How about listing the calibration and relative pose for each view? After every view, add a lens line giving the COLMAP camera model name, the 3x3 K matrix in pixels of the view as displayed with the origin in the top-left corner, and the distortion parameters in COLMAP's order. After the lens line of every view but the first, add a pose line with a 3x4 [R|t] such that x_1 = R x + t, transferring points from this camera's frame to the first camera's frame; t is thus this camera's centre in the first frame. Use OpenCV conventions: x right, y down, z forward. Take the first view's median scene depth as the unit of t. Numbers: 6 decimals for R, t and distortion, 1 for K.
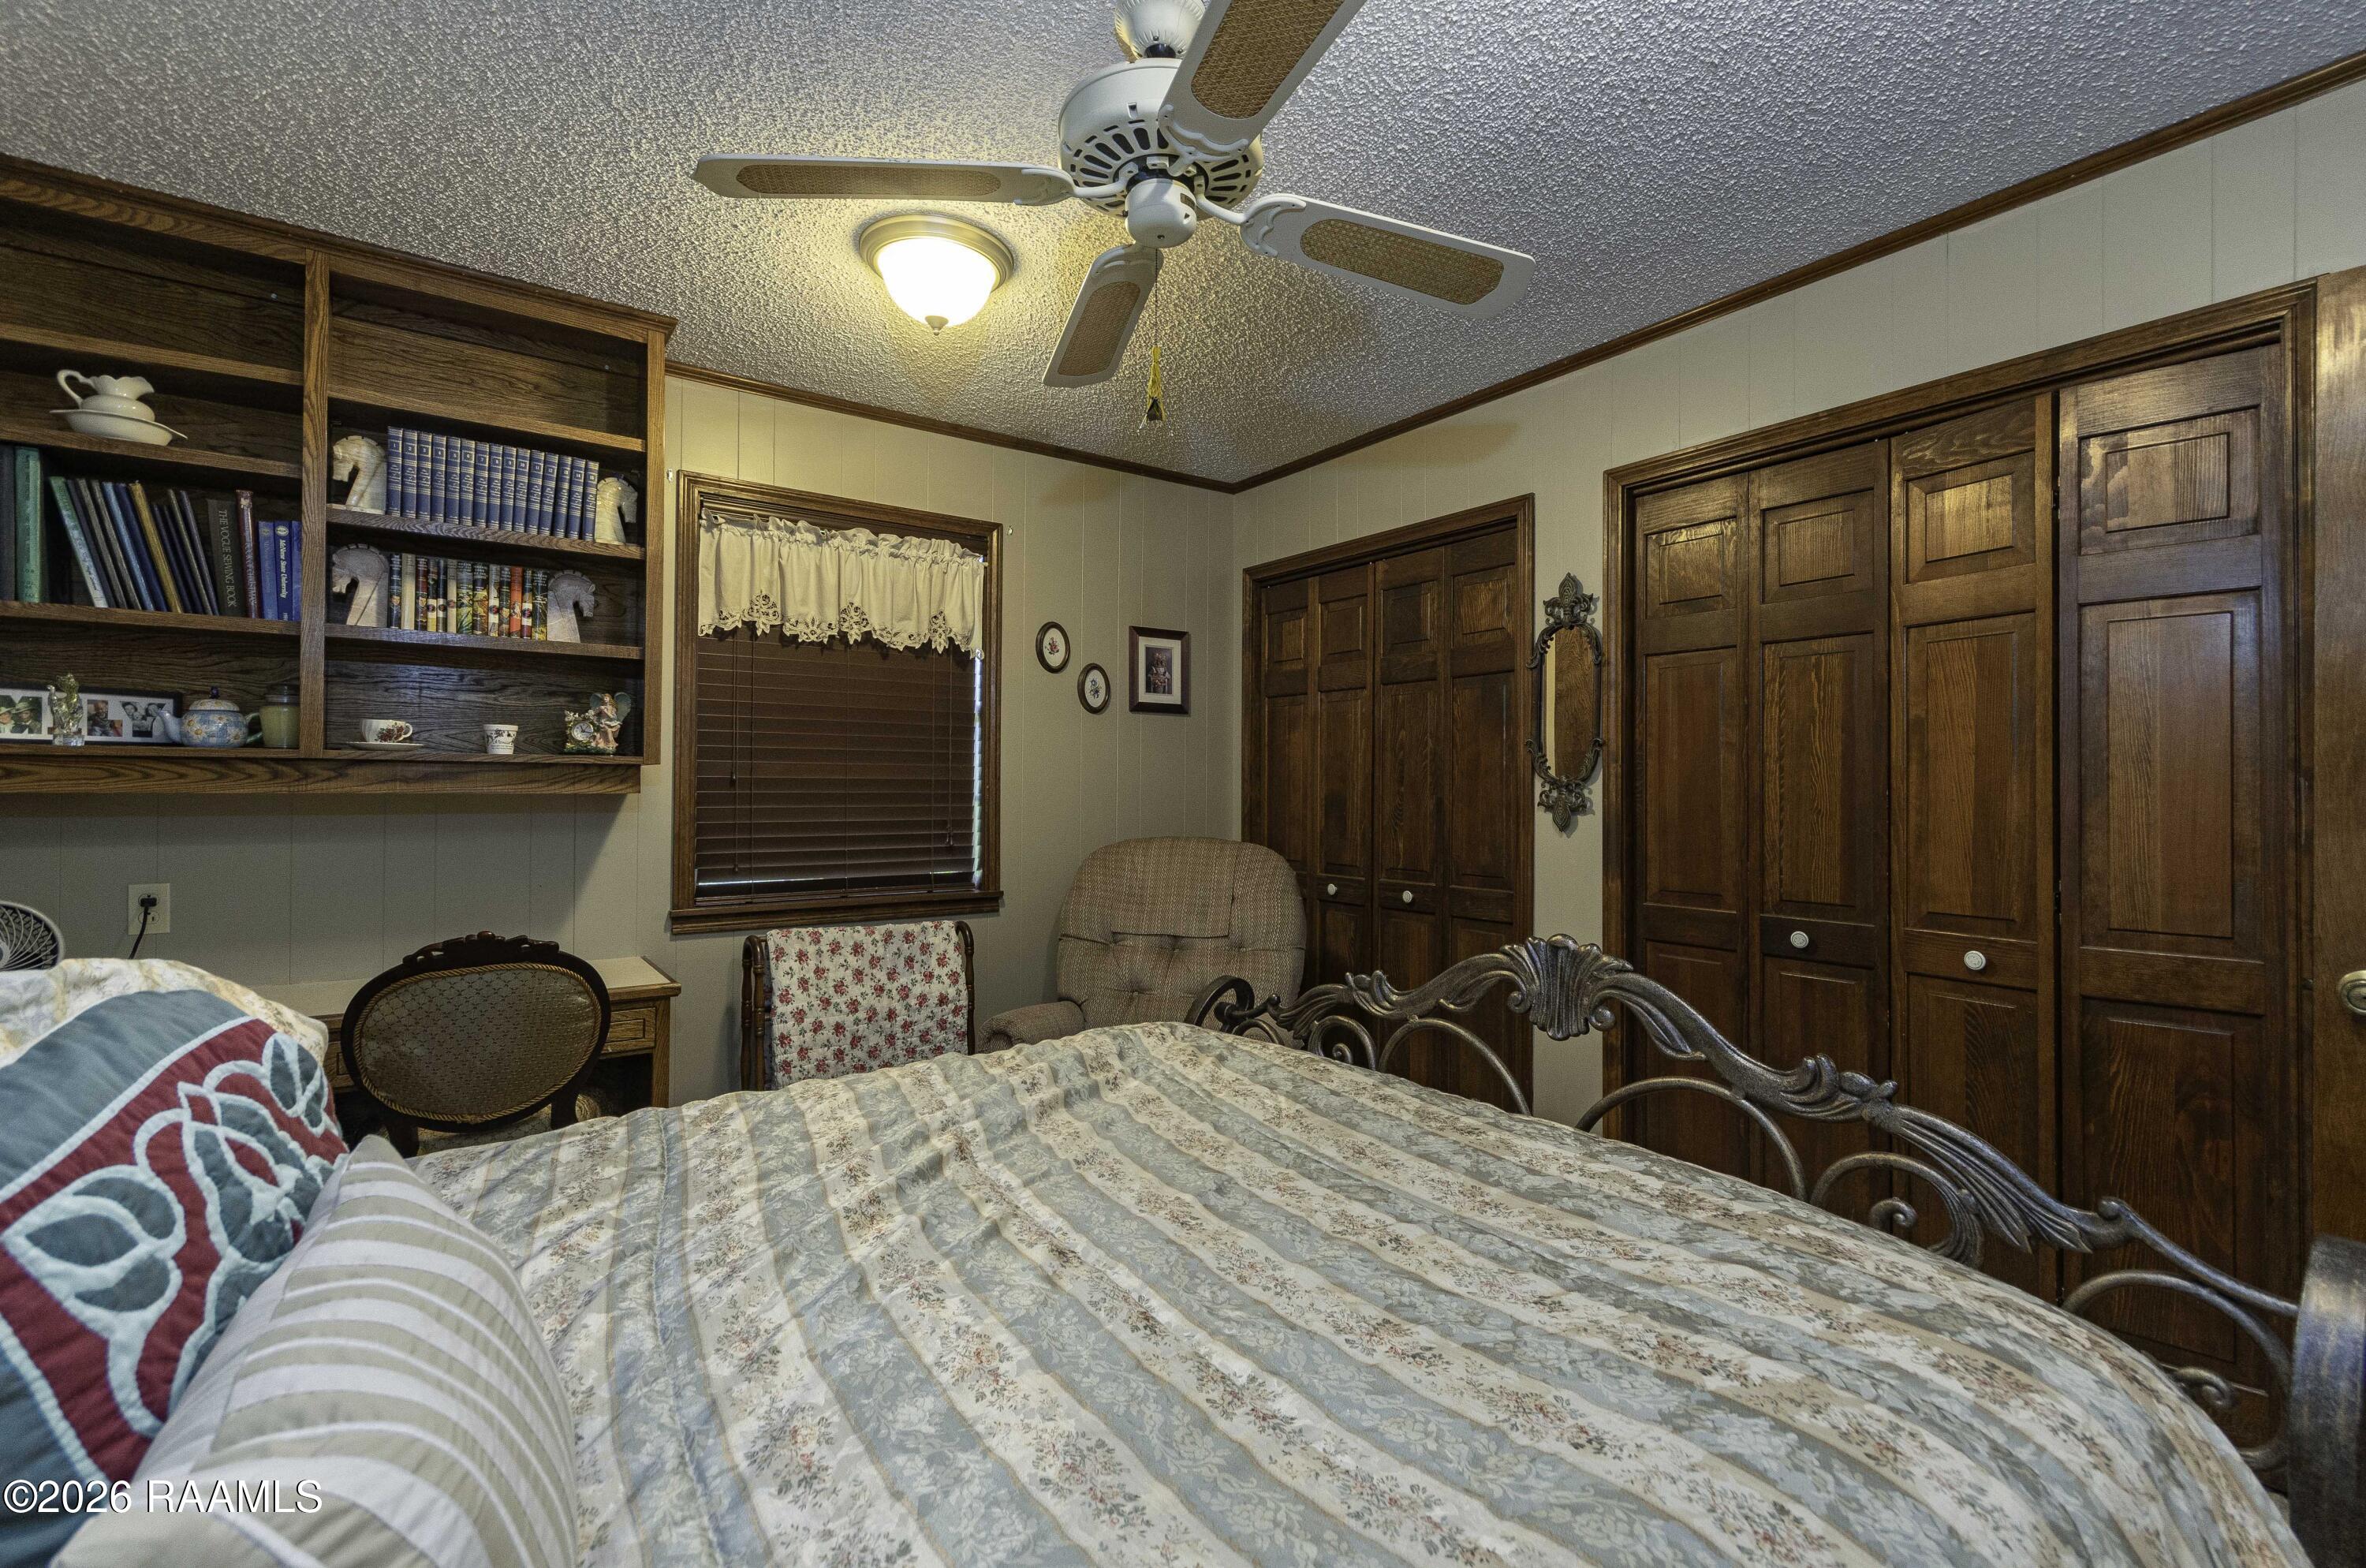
lens RADIAL K [[1054.5, 0, 1189.8], [0, 1054.5, 776.2], [0, 0, 1]] dist [0.009208, 0.000001]
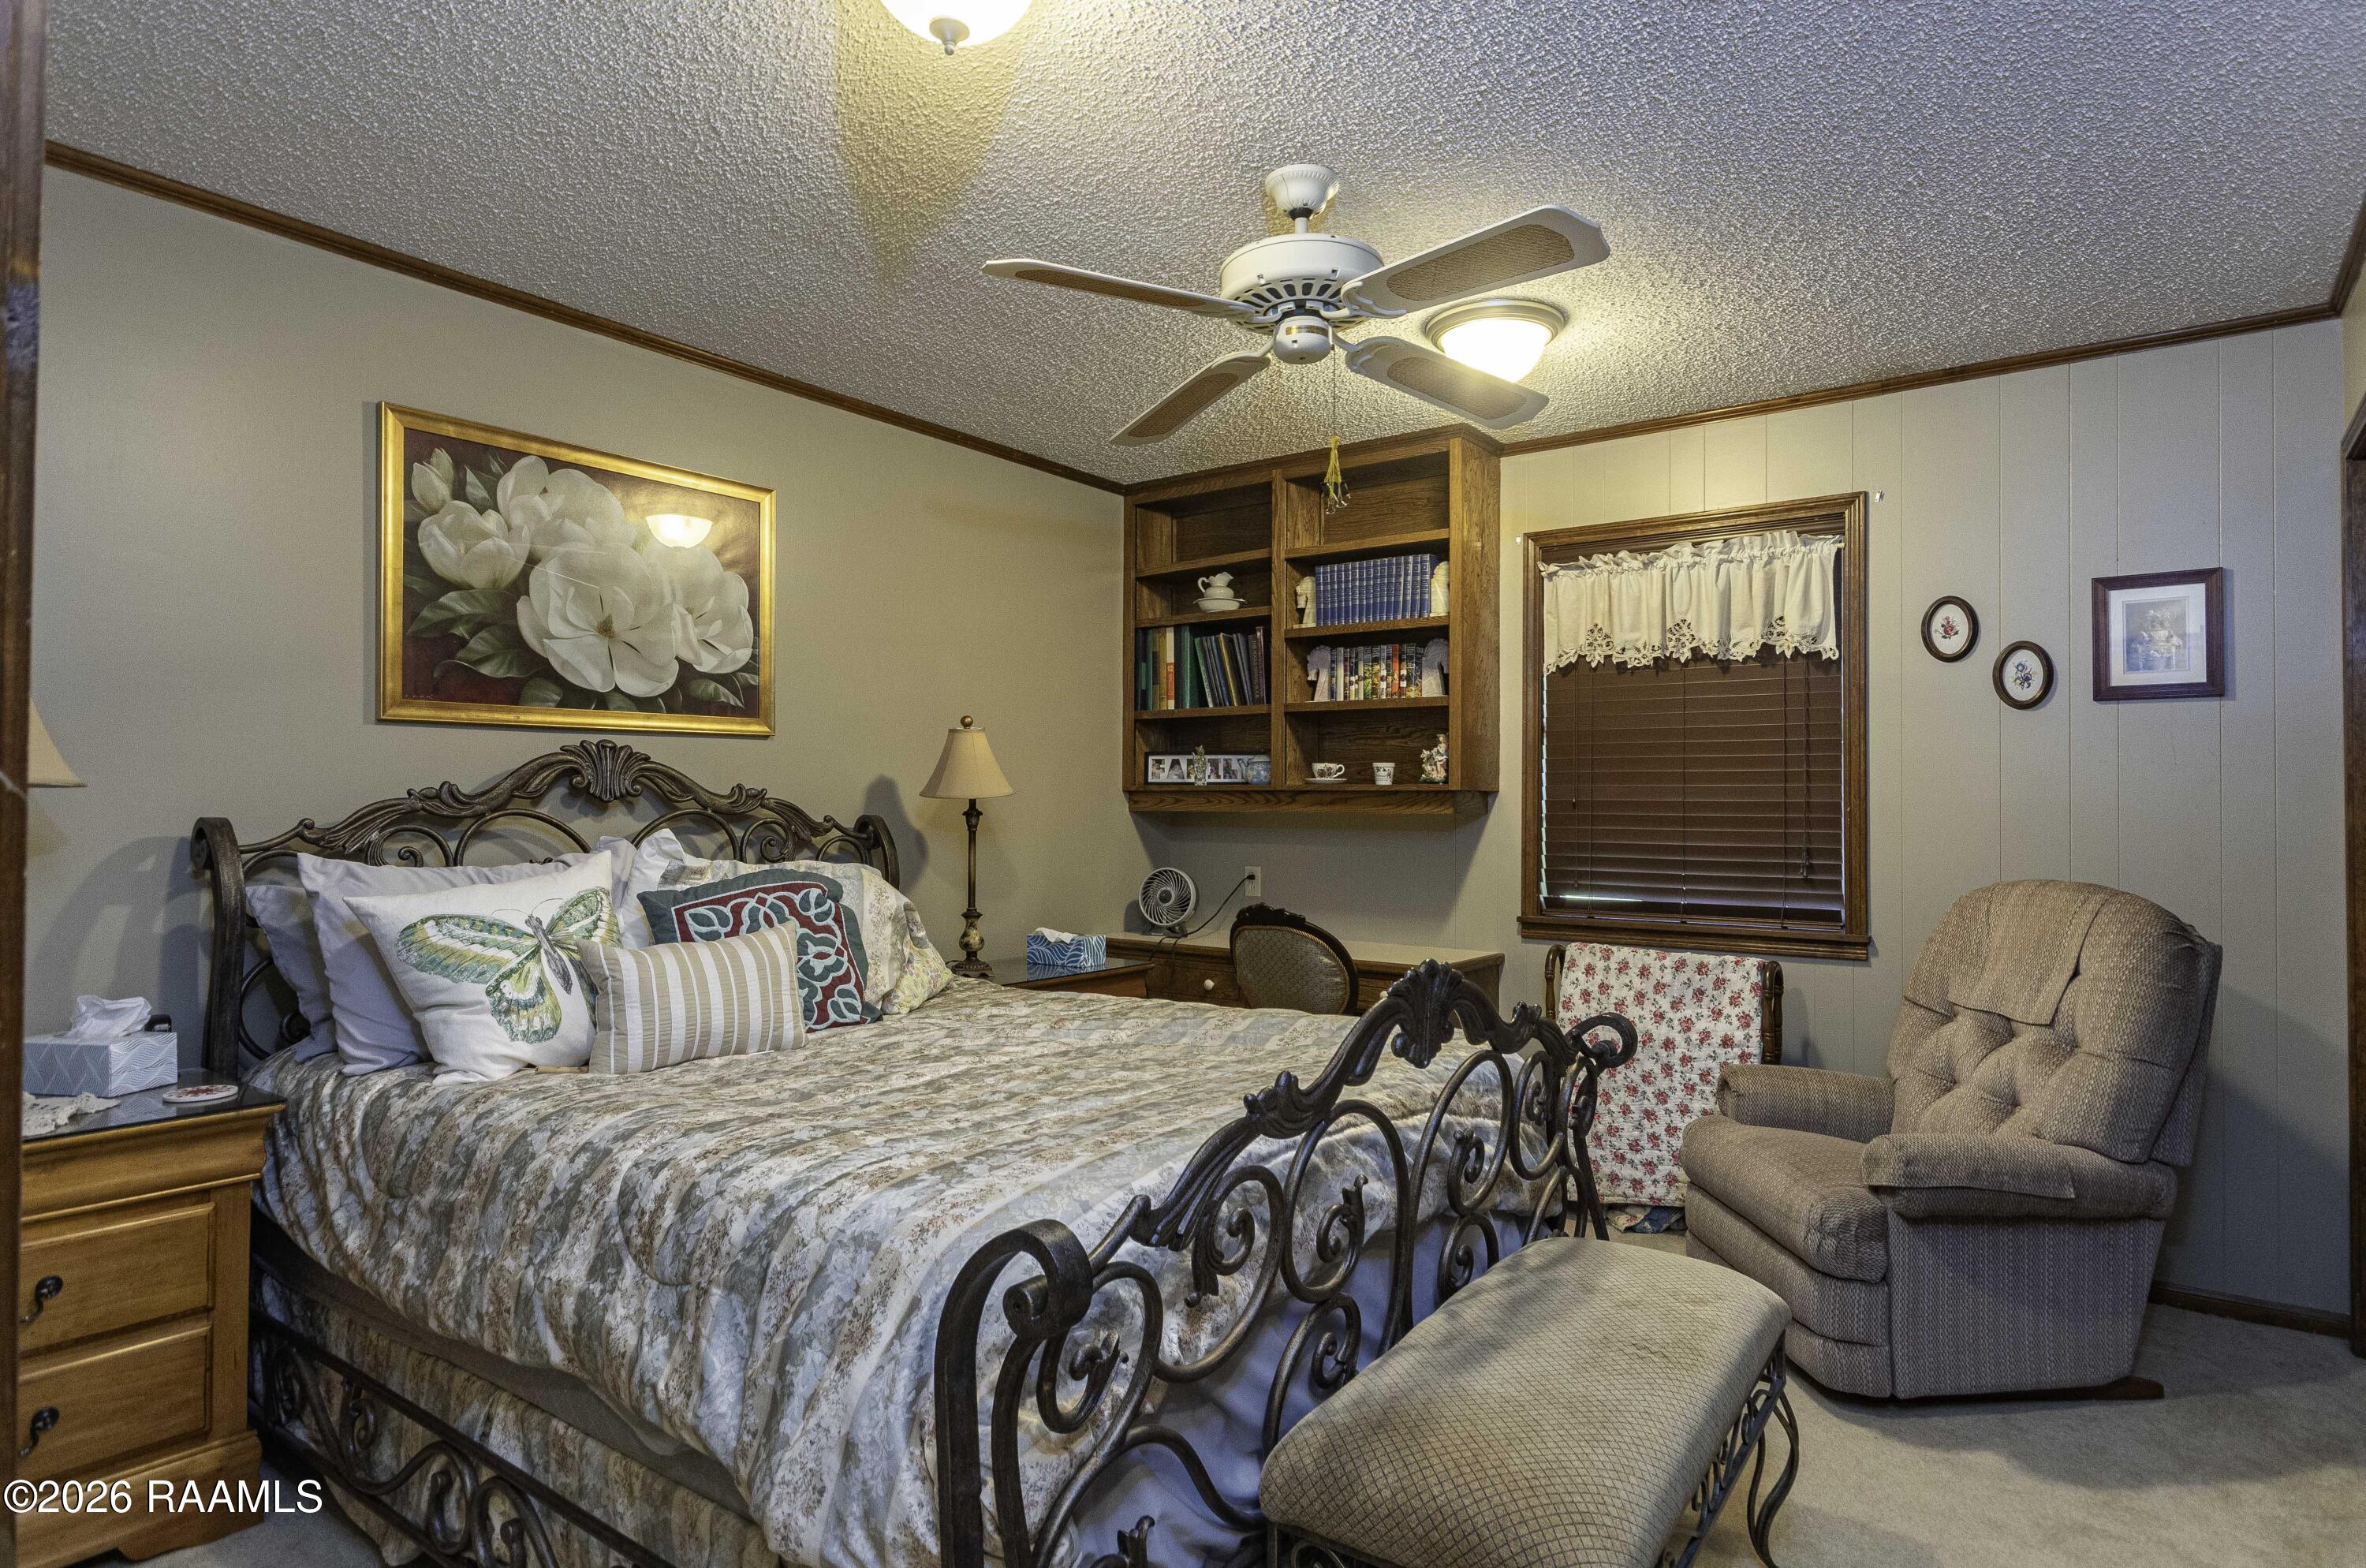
lens RADIAL K [[1314.5, 0, 1216.4], [0, 1314.5, 774.0], [0, 0, 1]] dist [-0.000476, -0.000028]
pose [[0.306406, -0.025369, -0.951563, 0.752333], [0.006561, 0.999677, -0.024539, 0.004909], [0.951878, 0.001276, 0.306473, 0.237074]]
